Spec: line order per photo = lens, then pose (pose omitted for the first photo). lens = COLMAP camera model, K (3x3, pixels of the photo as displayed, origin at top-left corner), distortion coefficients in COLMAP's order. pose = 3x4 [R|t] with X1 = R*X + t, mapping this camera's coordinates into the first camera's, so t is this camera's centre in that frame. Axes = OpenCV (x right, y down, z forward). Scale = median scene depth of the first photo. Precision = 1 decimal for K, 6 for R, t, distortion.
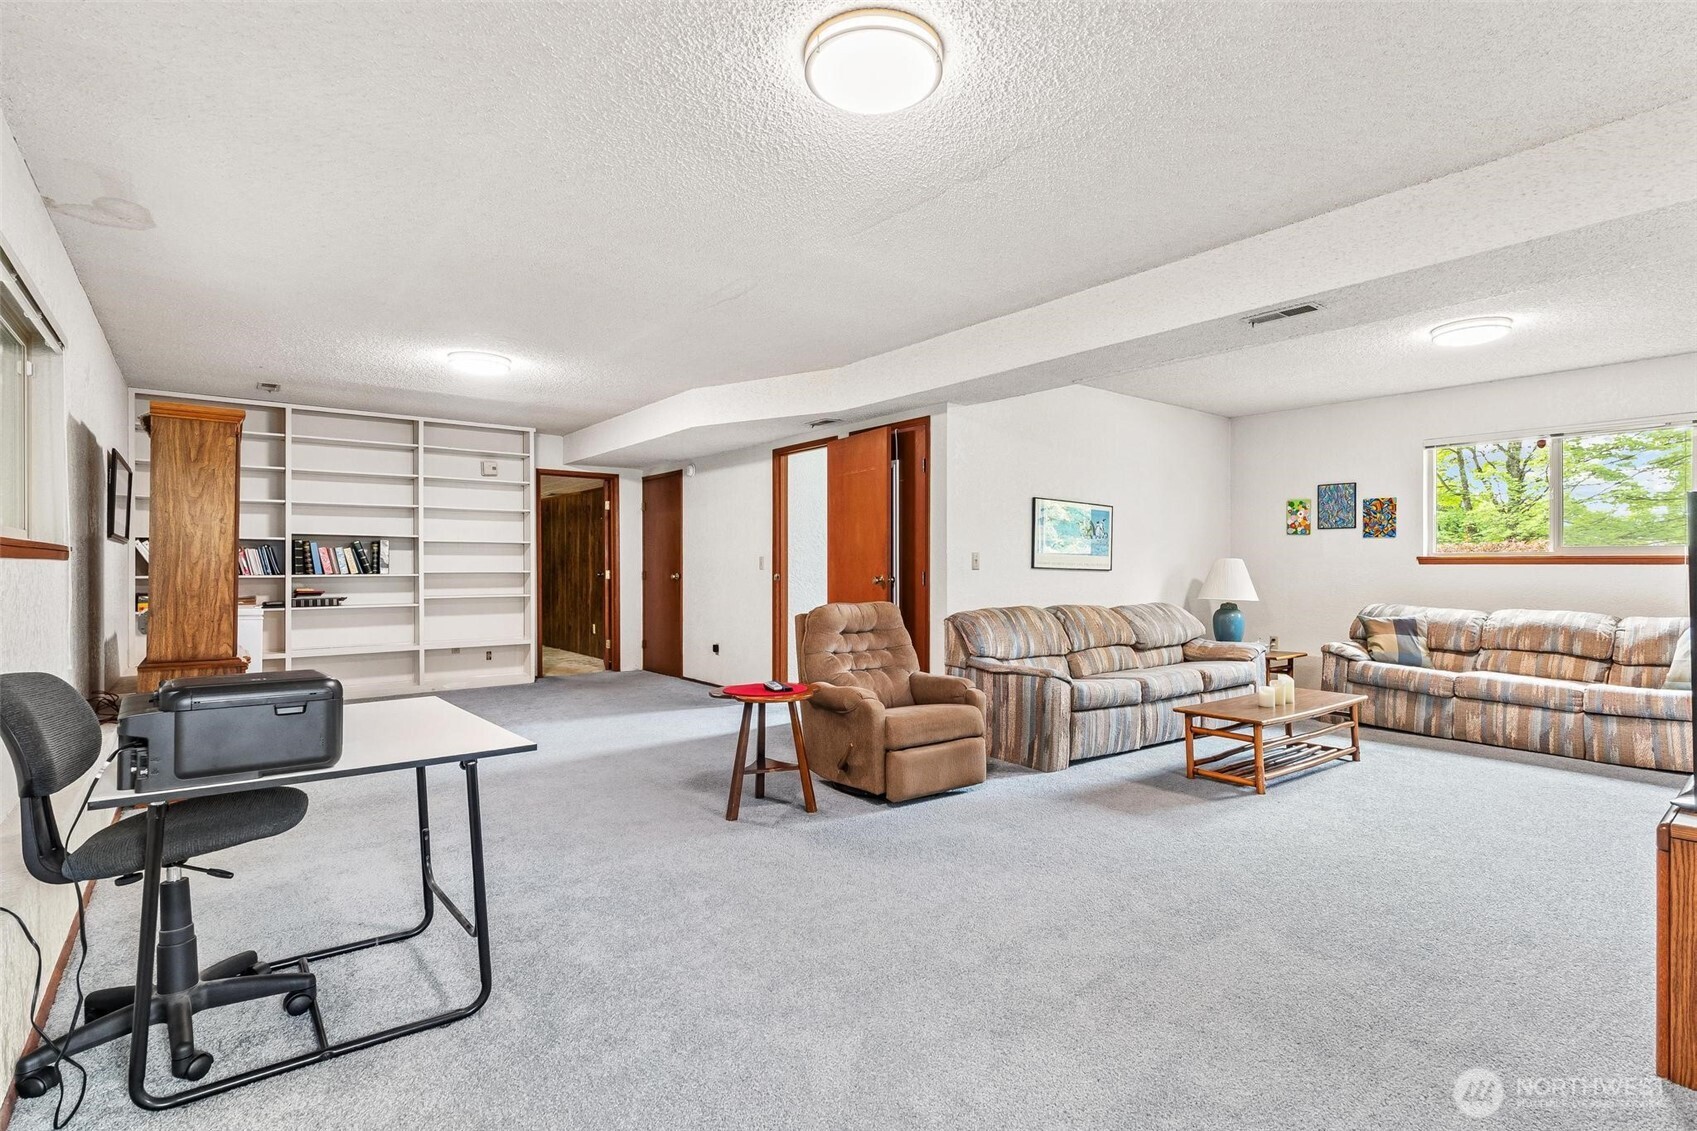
lens RADIAL K [[821.1, 0, 856.1], [0, 821.1, 568.2], [0, 0, 1]] dist [-0.001507, -0.000342]
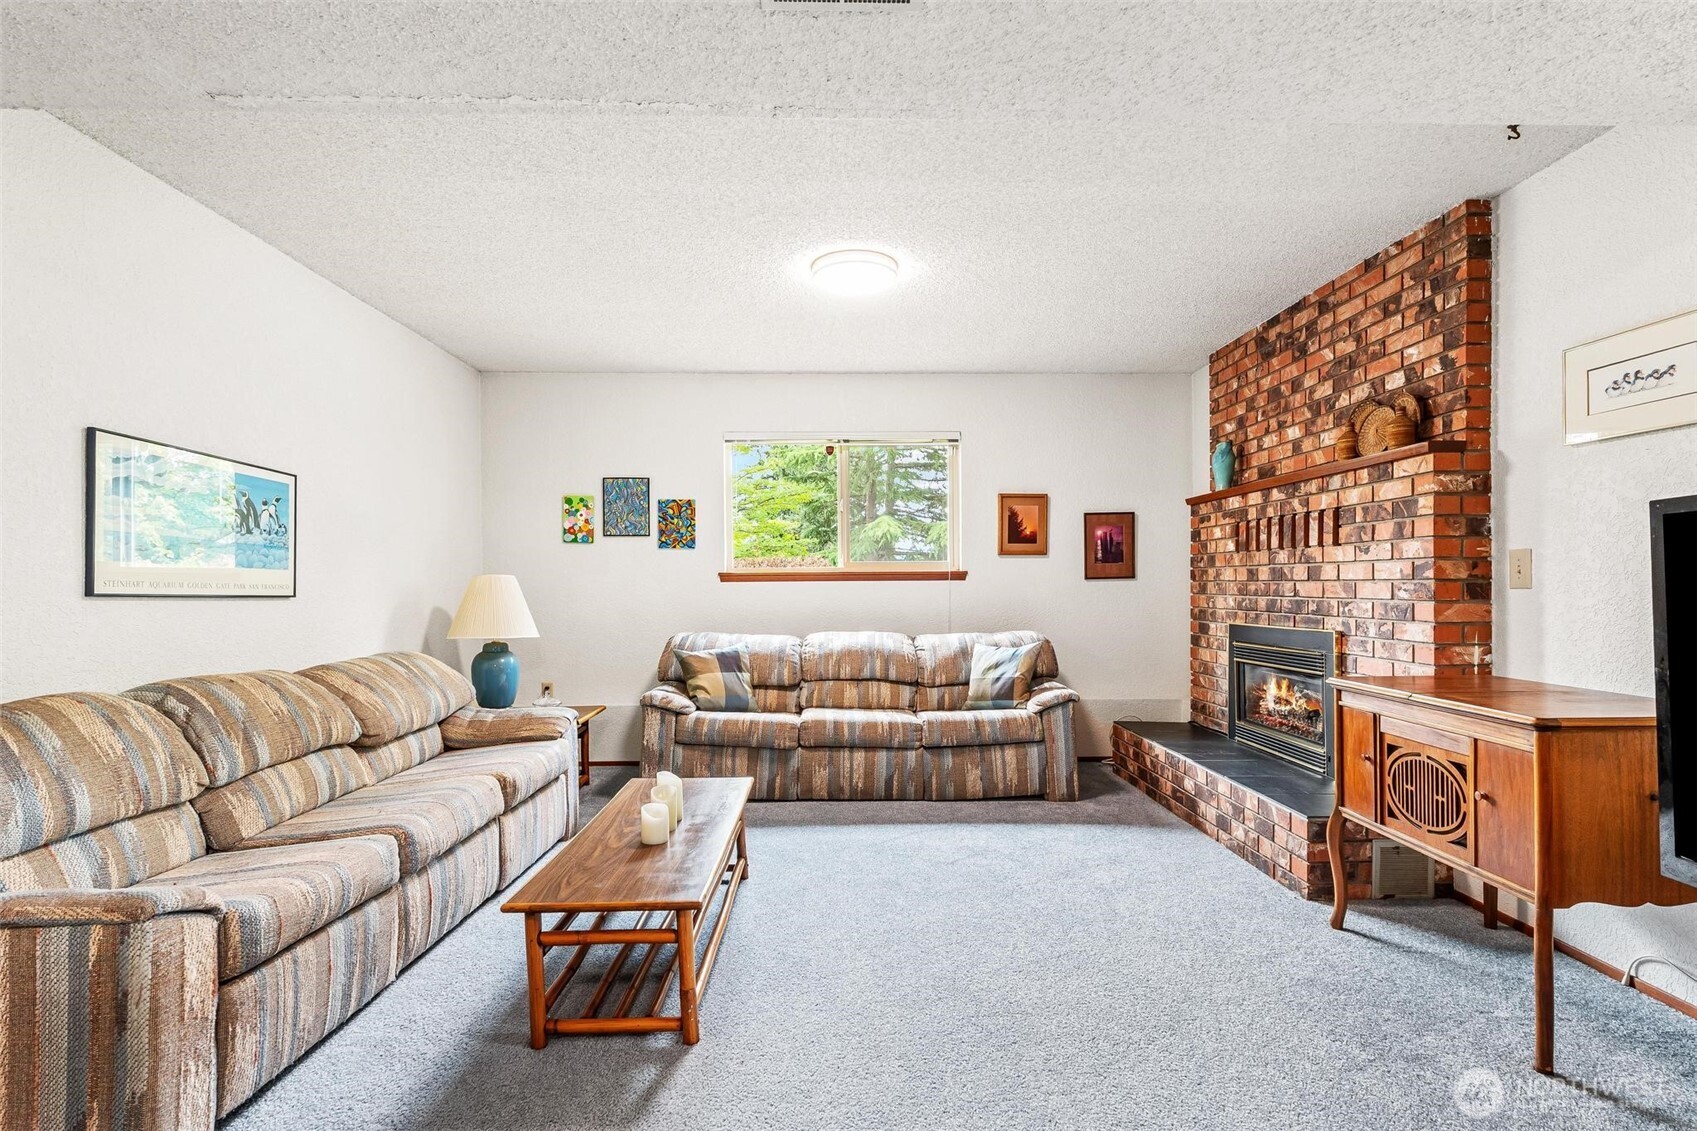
lens RADIAL K [[822.1, 0, 857.9], [0, 822.1, 590.7], [0, 0, 1]] dist [0.001777, 0.000285]
pose [[0.588492, -0.013935, 0.808383, 0.112134], [0.011822, 0.999893, 0.008630, -0.001667], [-0.808416, 0.004478, 0.588594, 0.459266]]
